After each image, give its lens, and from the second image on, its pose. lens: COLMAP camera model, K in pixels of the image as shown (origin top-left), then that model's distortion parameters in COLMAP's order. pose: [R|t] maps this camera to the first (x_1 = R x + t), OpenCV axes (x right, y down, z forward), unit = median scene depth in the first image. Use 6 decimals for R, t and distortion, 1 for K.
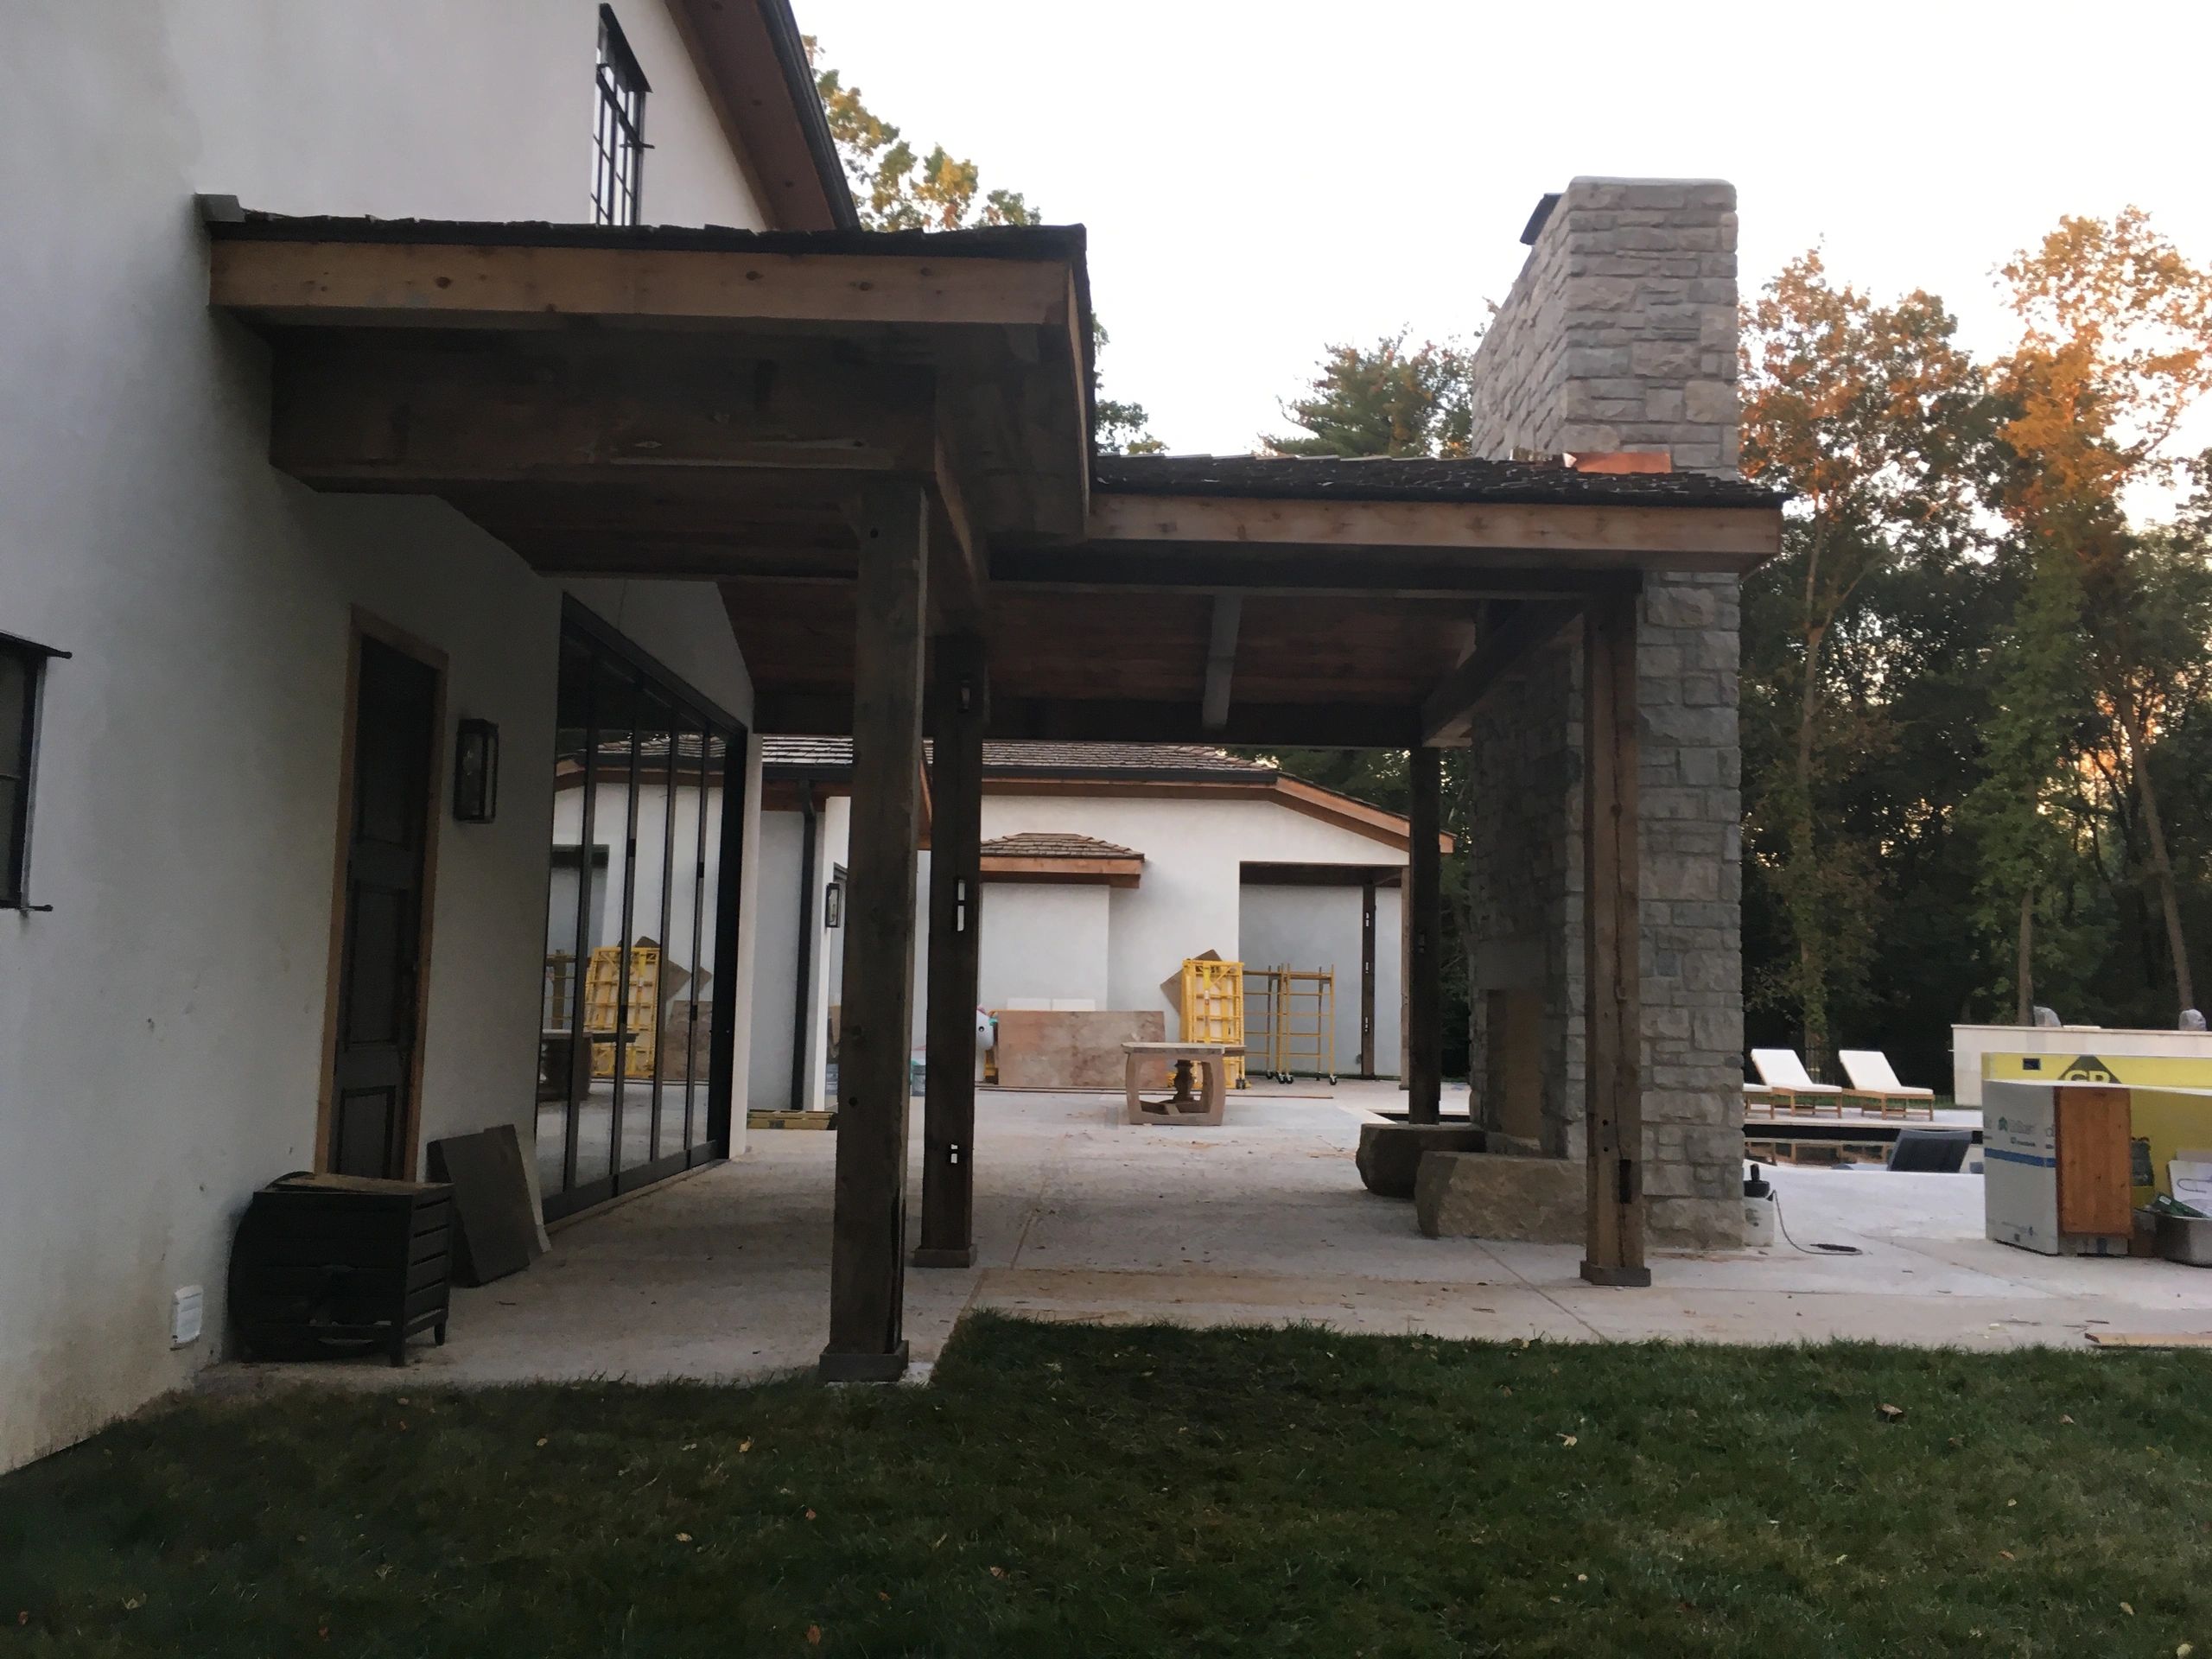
lens RADIAL K [[1886.7, 0, 1106.0], [0, 1886.7, 829.5], [0, 0, 1]] dist [0.002736, -0.016928]
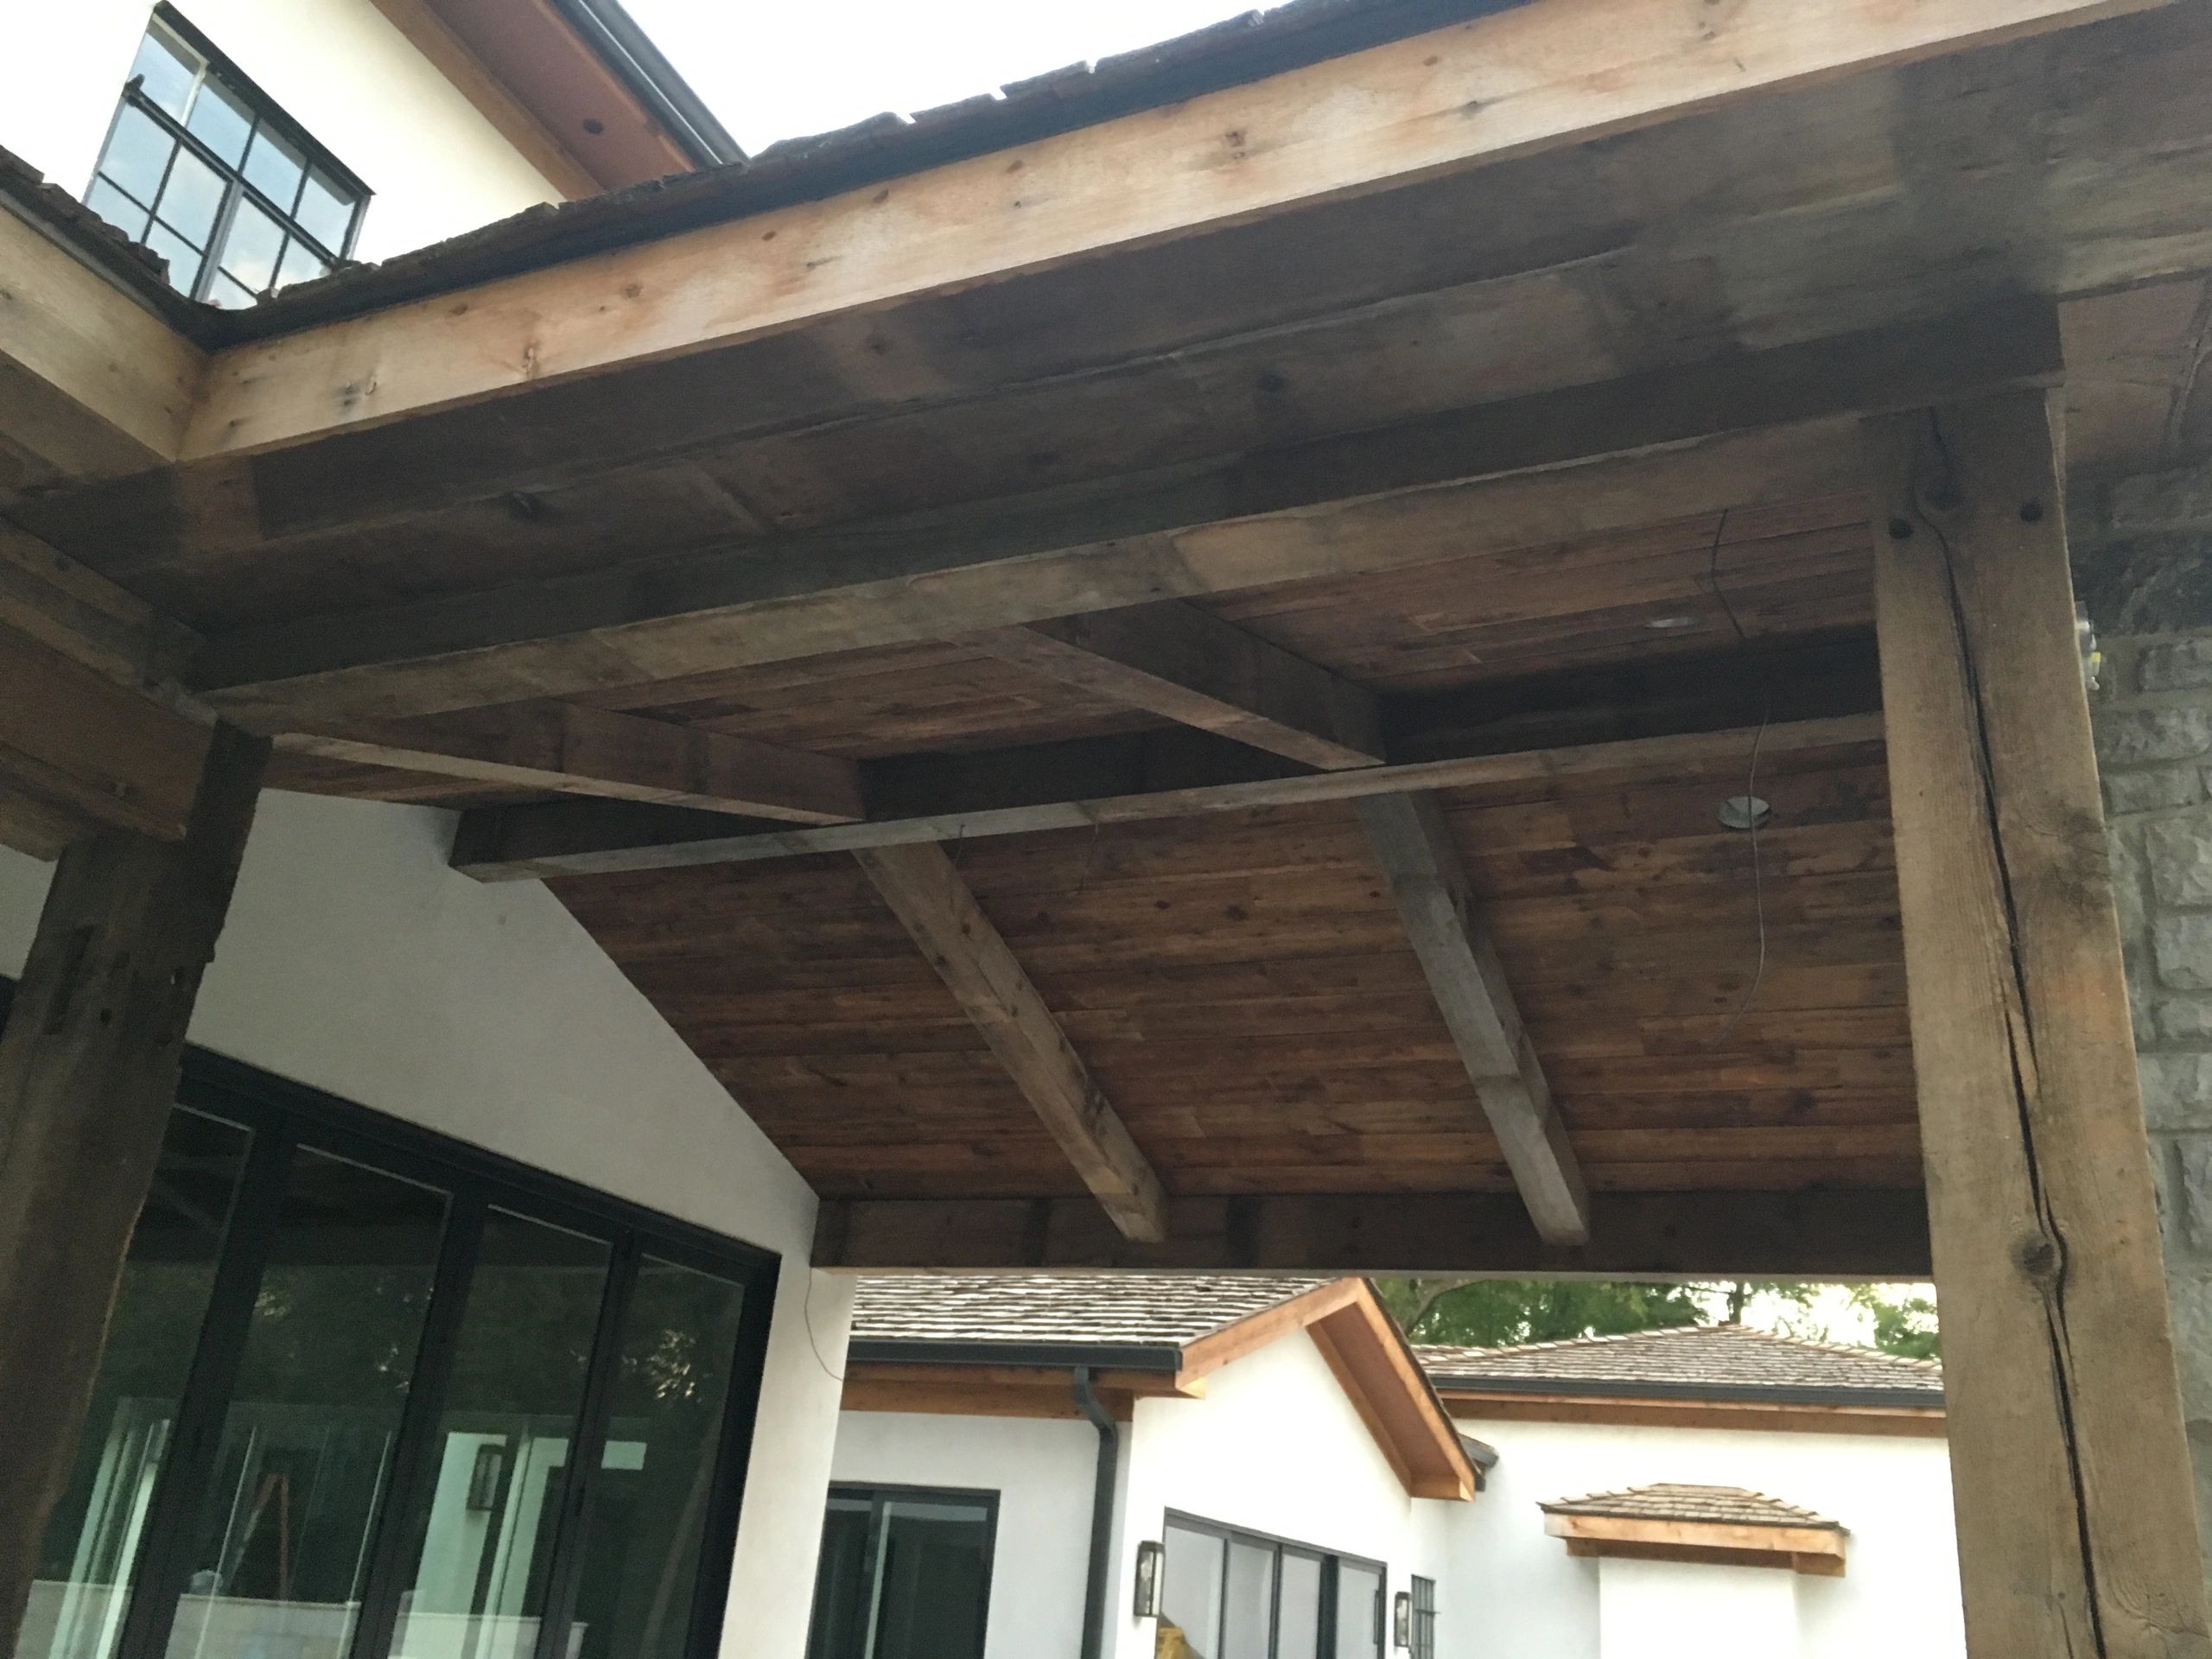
lens RADIAL K [[1886.7, 0, 1106.0], [0, 1886.7, 829.5], [0, 0, 1]] dist [0.002736, -0.016928]
pose [[0.902802, -0.111246, -0.415419, 0.090224], [-0.031986, 0.945919, -0.322822, 0.005121], [0.428865, 0.304732, 0.850420, 0.255817]]
